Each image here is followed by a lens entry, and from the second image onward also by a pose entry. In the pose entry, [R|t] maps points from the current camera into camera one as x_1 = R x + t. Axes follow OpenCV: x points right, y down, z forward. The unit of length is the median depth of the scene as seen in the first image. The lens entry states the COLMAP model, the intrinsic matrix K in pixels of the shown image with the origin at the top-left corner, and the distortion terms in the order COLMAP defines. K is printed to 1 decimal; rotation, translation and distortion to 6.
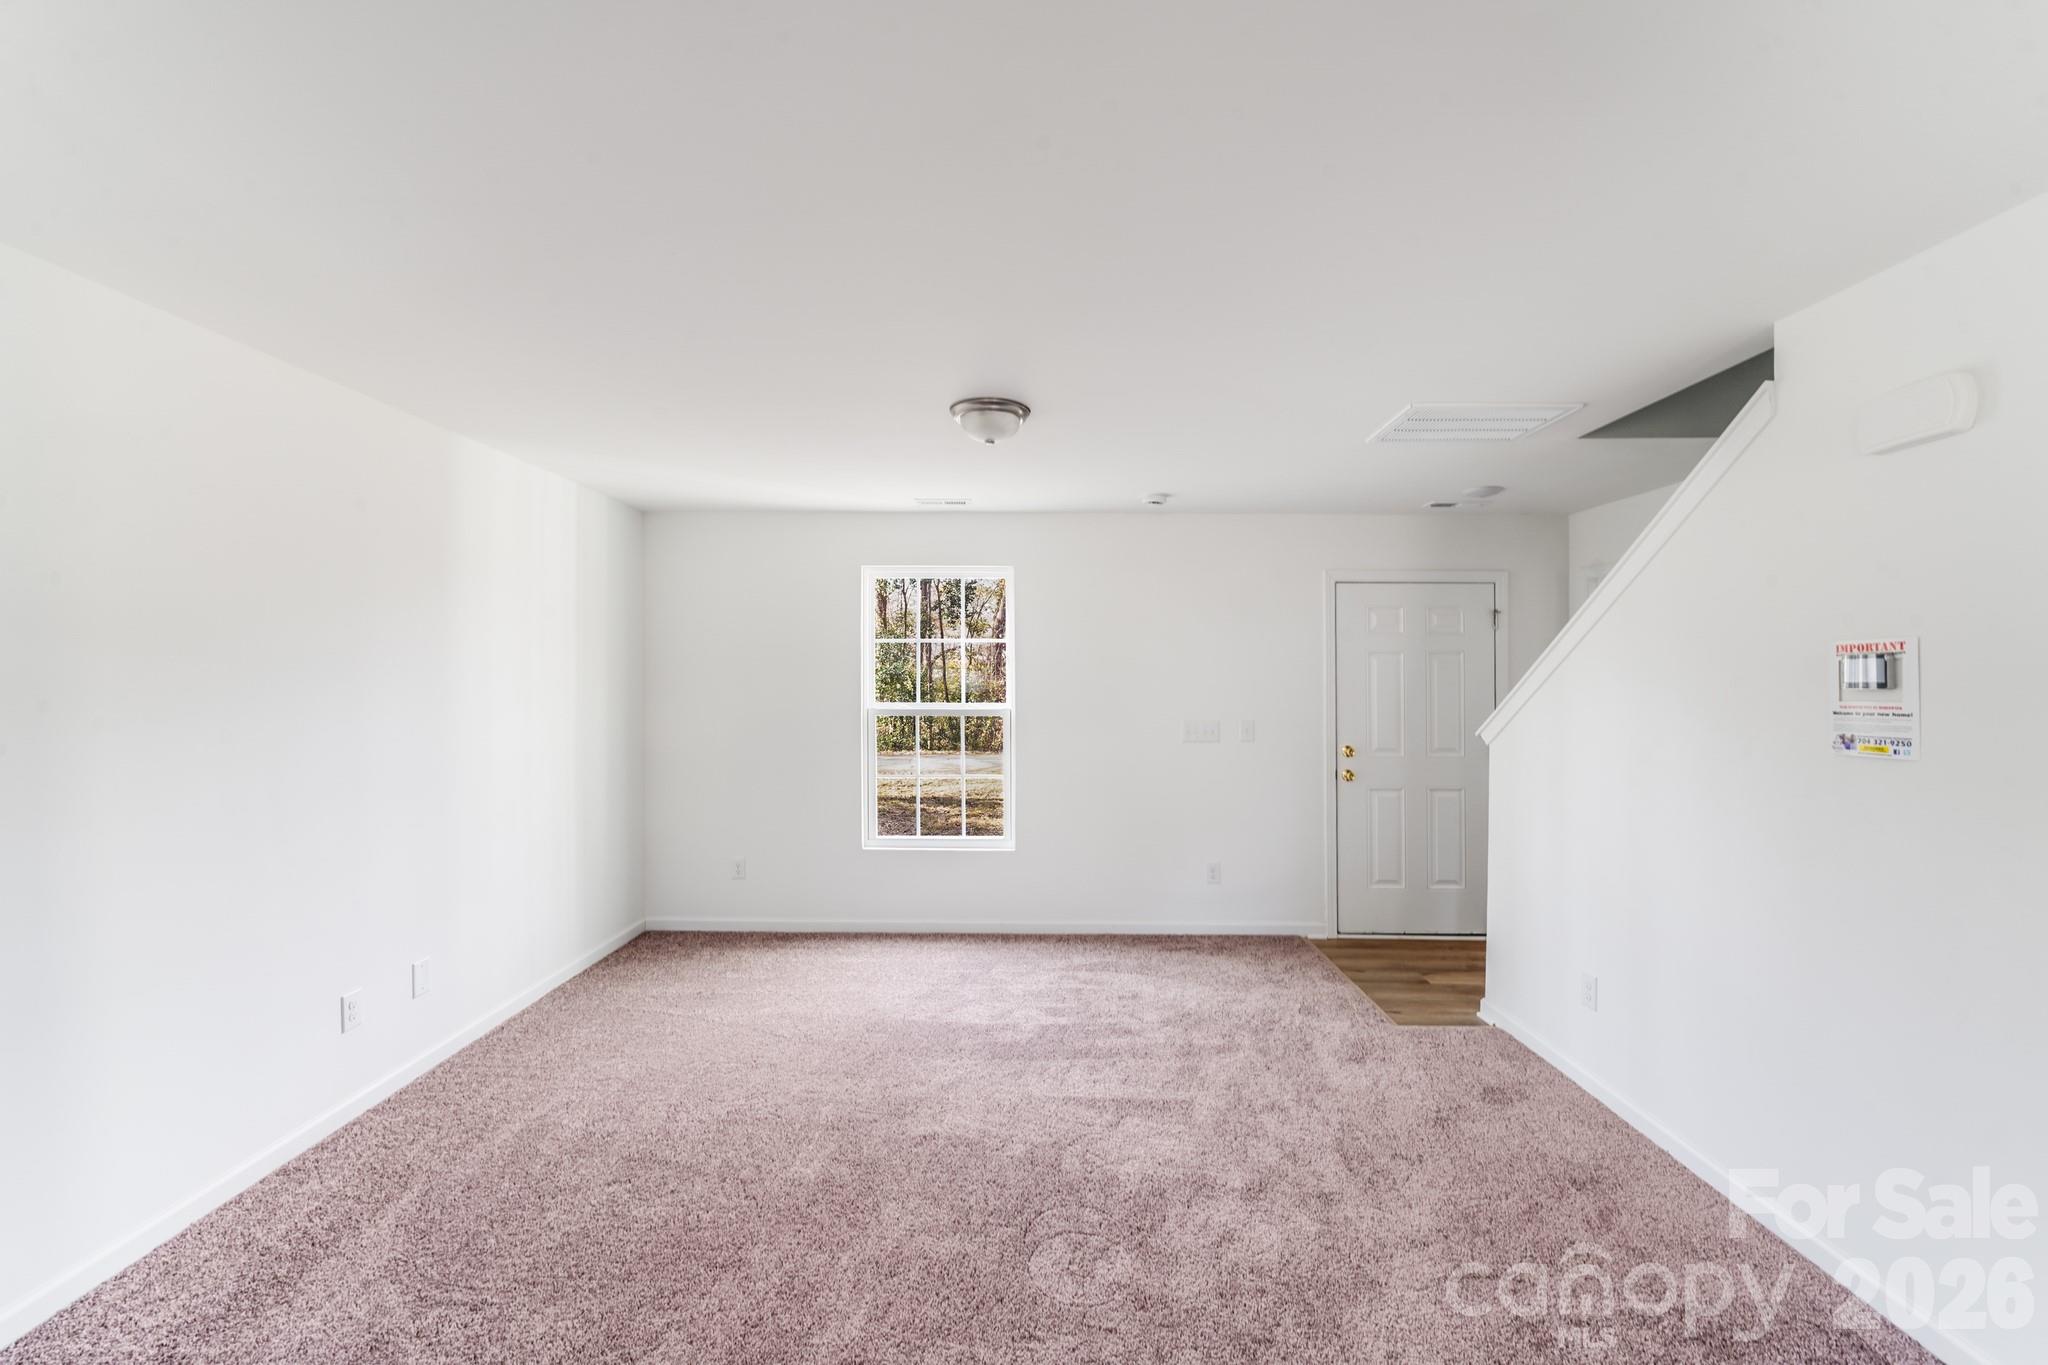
lens RADIAL K [[835.0, 0, 1037.8], [0, 835.0, 683.4], [0, 0, 1]] dist [-0.008972, -0.002181]
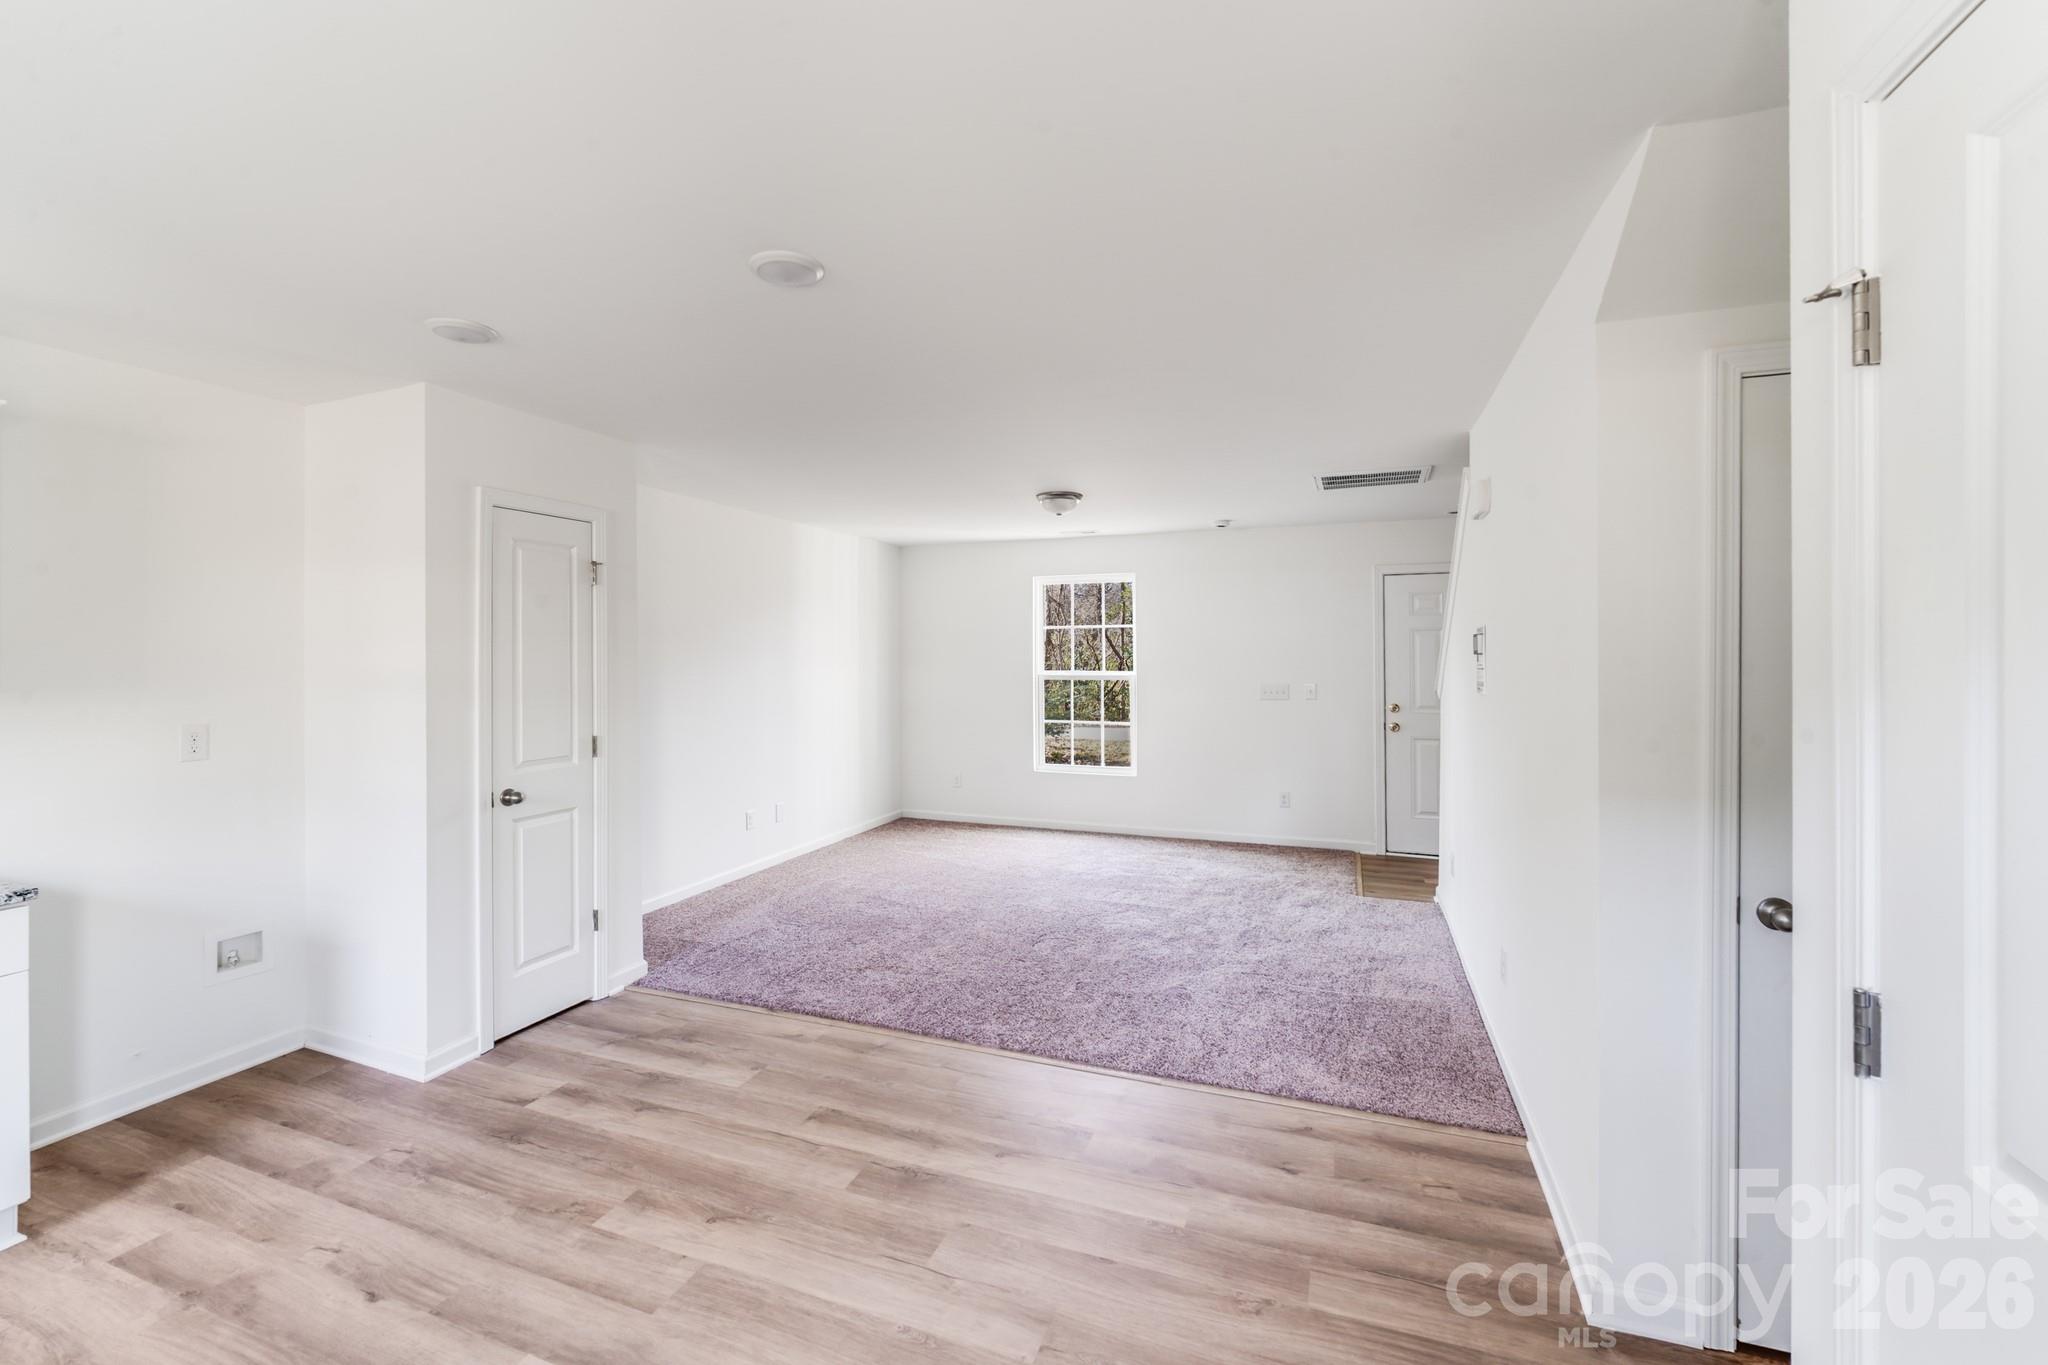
lens RADIAL K [[835.0, 0, 1030.0], [0, 835.0, 652.1], [0, 0, 1]] dist [-0.008972, -0.002181]
pose [[0.939937, -0.008575, -0.341241, 0.332734], [0.005332, 0.999931, -0.010442, 0.007328], [0.341307, 0.007995, 0.939918, -0.446631]]
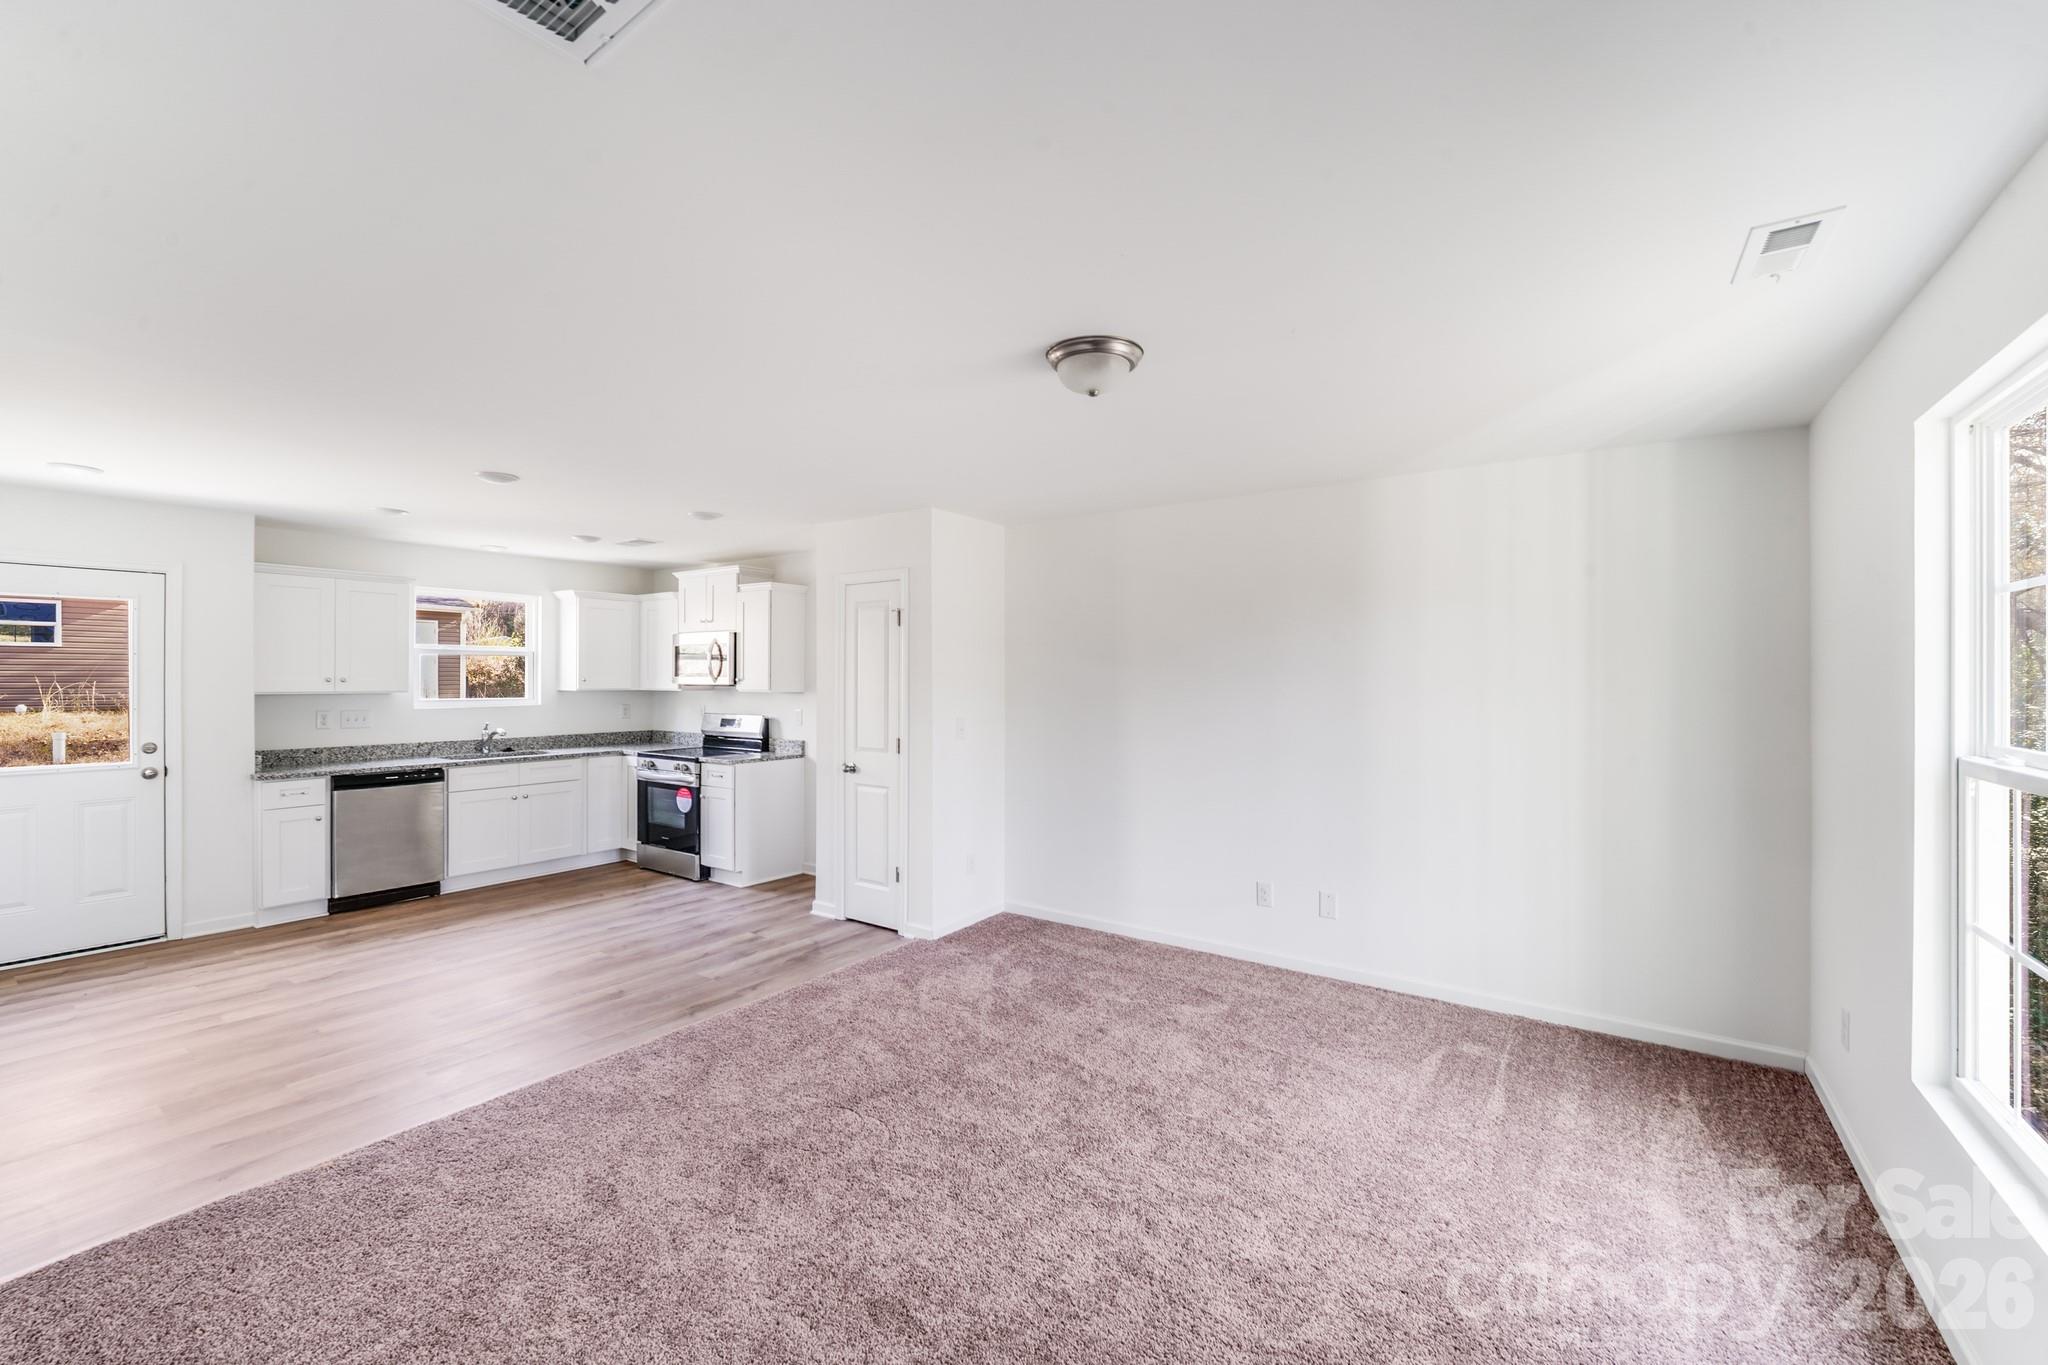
lens RADIAL K [[835.0, 0, 1014.4], [0, 835.0, 671.6], [0, 0, 1]] dist [-0.008972, -0.002181]
pose [[-0.580239, -0.005472, -0.814428, 0.463673], [-0.002412, 0.999985, -0.005000, -0.002488], [0.814443, -0.000937, -0.580243, 0.987636]]
